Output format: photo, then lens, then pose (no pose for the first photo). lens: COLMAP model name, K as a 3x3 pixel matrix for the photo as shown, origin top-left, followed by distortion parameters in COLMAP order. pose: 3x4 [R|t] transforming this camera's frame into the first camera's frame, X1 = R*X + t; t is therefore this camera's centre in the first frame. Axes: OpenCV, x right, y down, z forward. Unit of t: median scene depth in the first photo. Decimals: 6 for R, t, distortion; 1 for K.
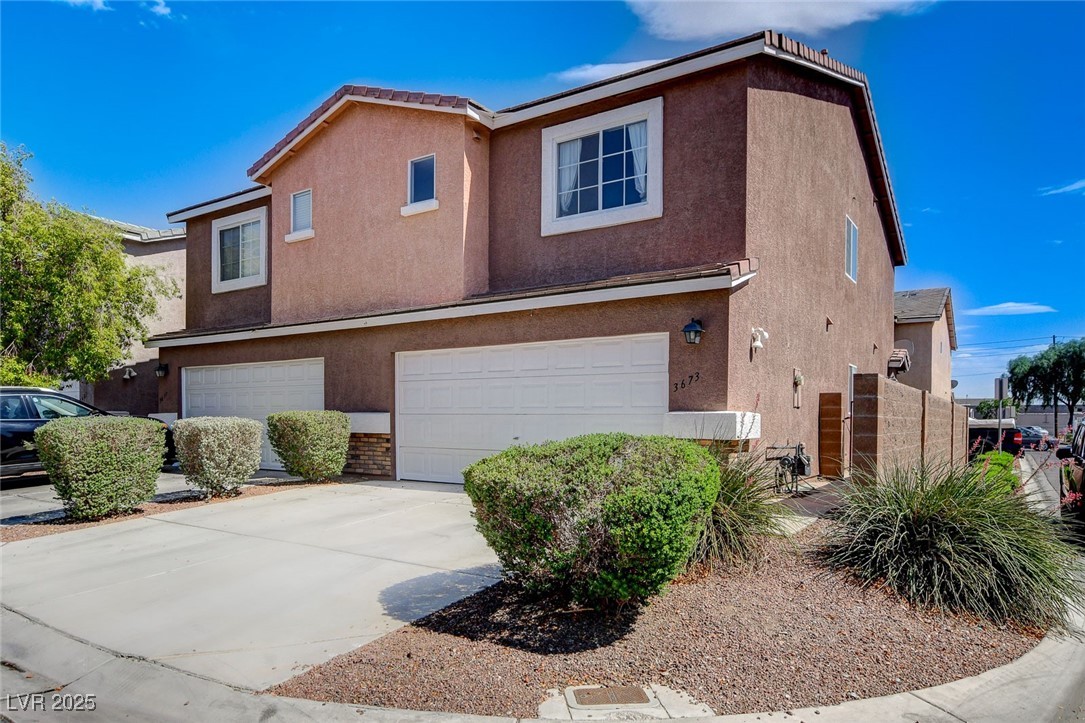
lens RADIAL K [[655.7, 0, 542.5], [0, 655.7, 361.5], [0, 0, 1]] dist [-0.001399, -0.000337]
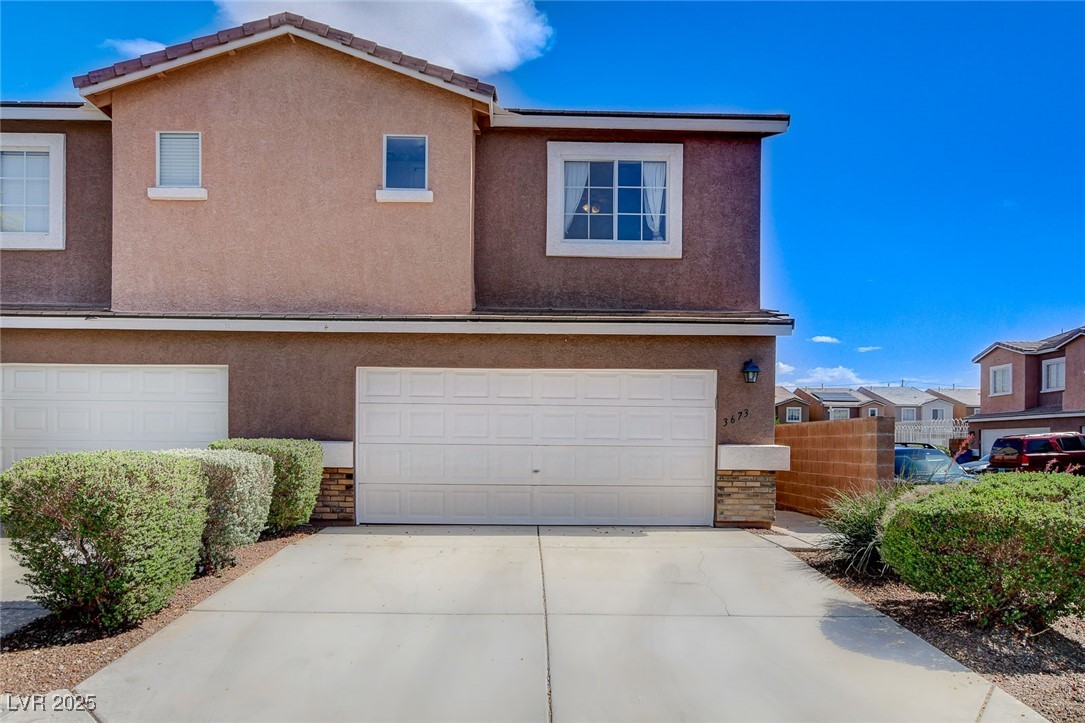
lens RADIAL K [[655.4, 0, 542.5], [0, 655.4, 388.1], [0, 0, 1]] dist [0.000918, 0.000113]
pose [[0.834502, 0.049952, 0.548736, -0.519300], [-0.053919, 0.998506, -0.008896, 0.007584], [-0.548360, -0.022164, 0.835948, 0.217126]]
